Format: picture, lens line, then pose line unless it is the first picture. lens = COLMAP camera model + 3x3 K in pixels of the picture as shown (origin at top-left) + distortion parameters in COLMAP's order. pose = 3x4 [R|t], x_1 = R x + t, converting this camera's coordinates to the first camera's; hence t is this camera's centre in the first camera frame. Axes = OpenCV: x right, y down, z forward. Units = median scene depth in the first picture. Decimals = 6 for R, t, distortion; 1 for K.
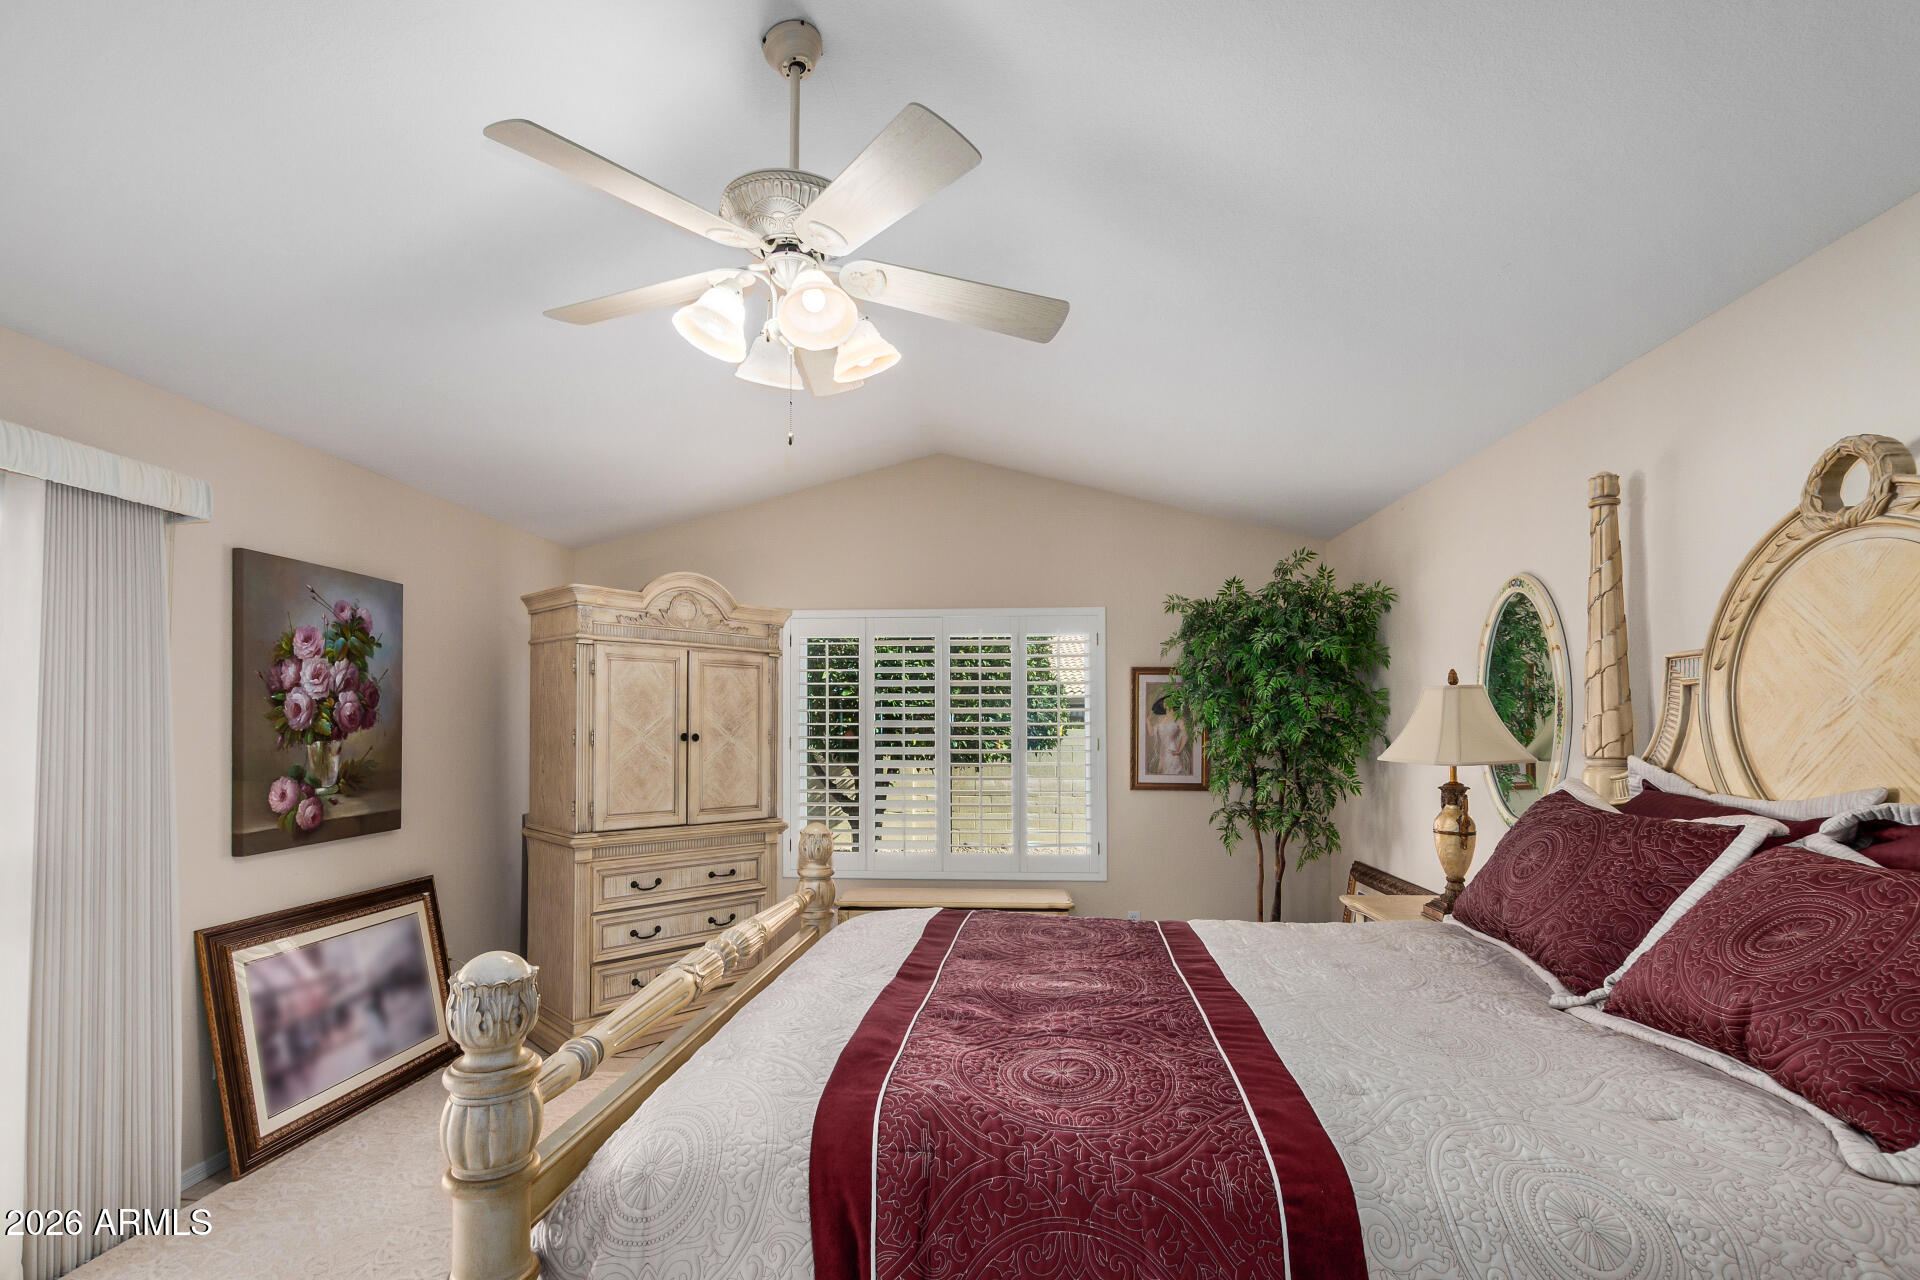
lens RADIAL K [[886.2, 0, 965.3], [0, 886.2, 714.3], [0, 0, 1]] dist [-0.000202, -0.000386]
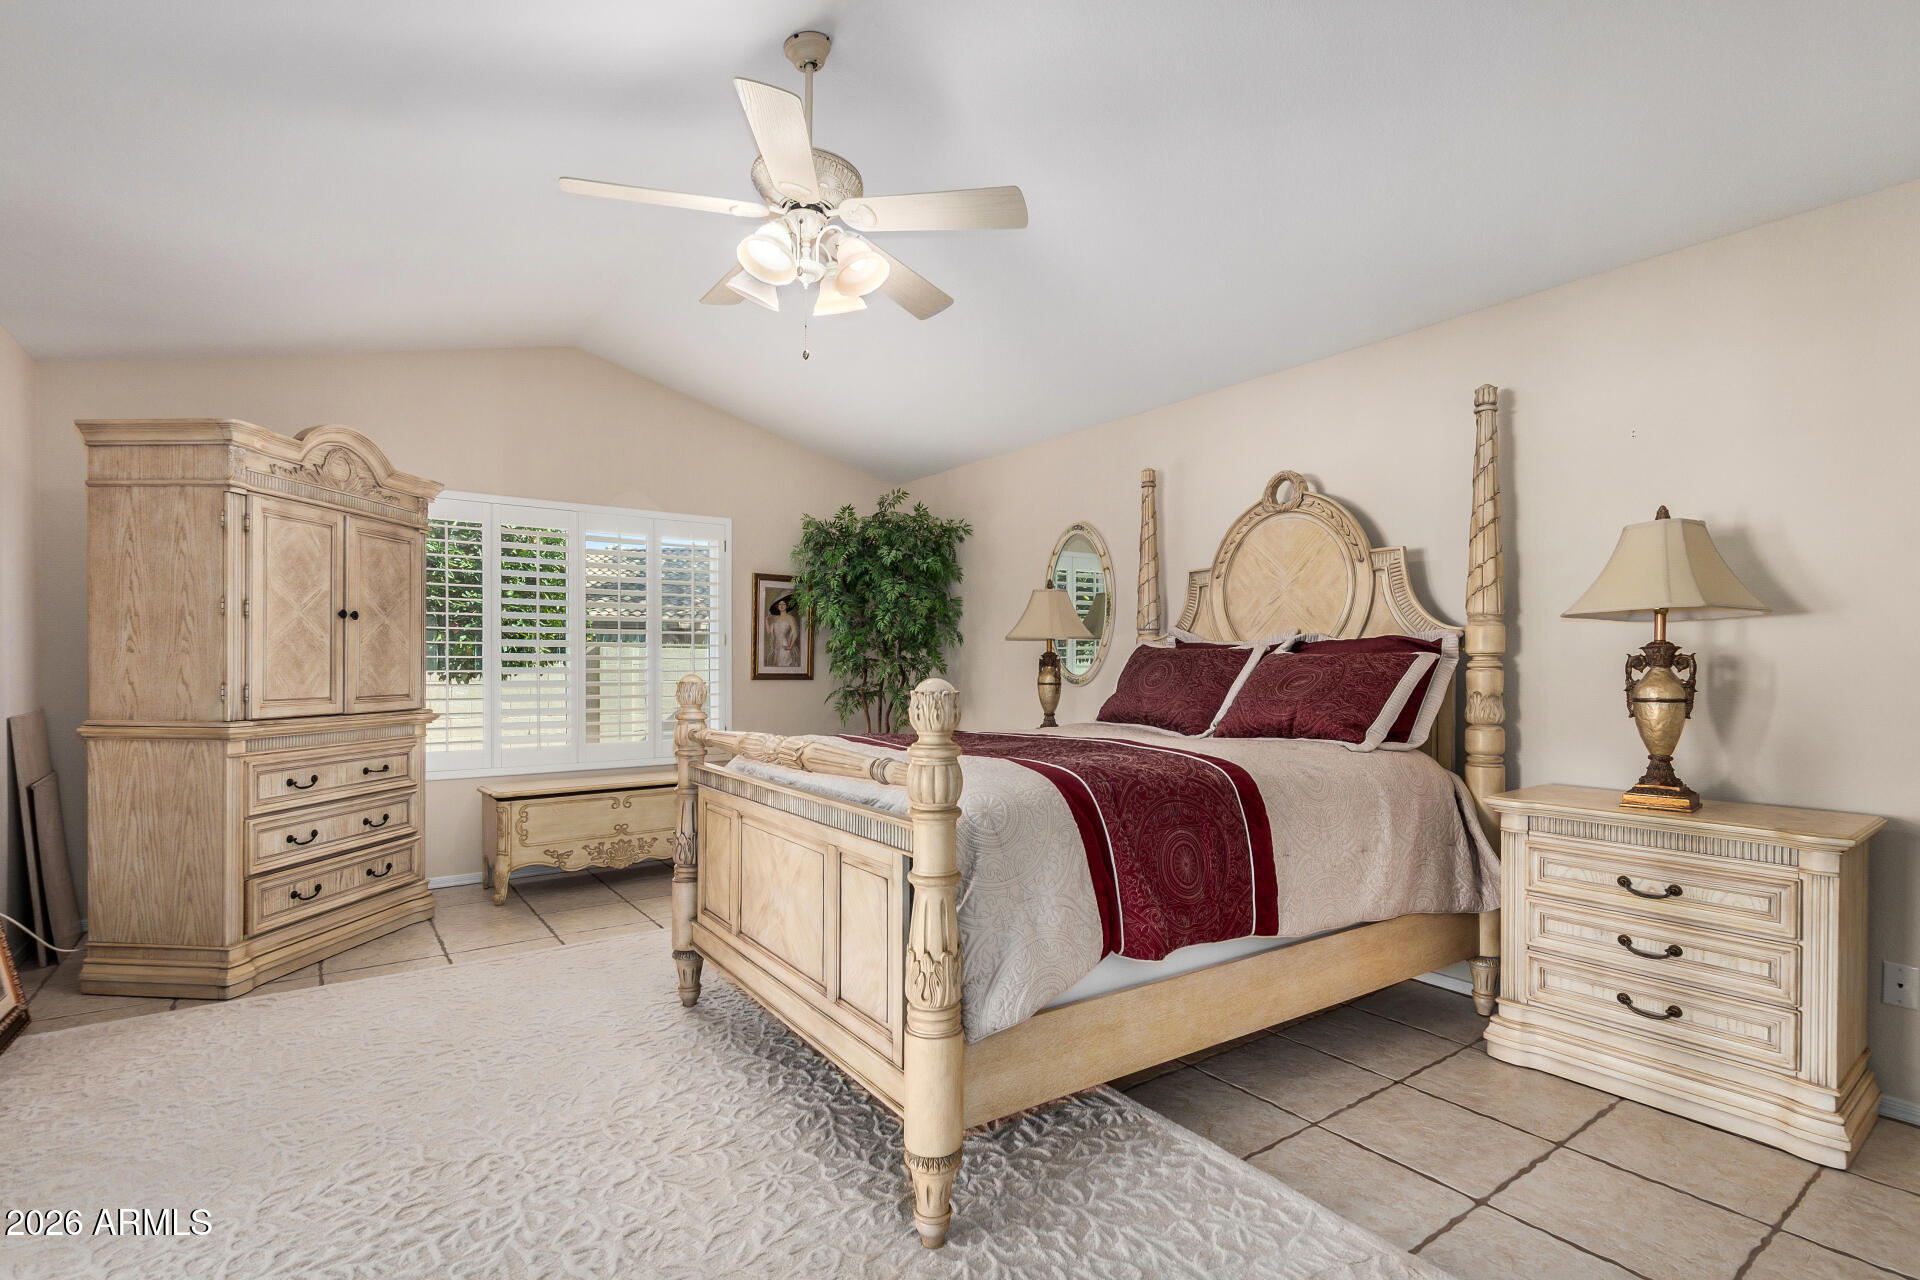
lens RADIAL K [[891.5, 0, 966.4], [0, 891.5, 673.2], [0, 0, 1]] dist [-0.000889, -0.000554]
pose [[0.762746, -0.005505, 0.646674, -0.424739], [-0.009117, 0.999773, 0.019264, 0.062819], [-0.646634, -0.020589, 0.762523, -0.076807]]
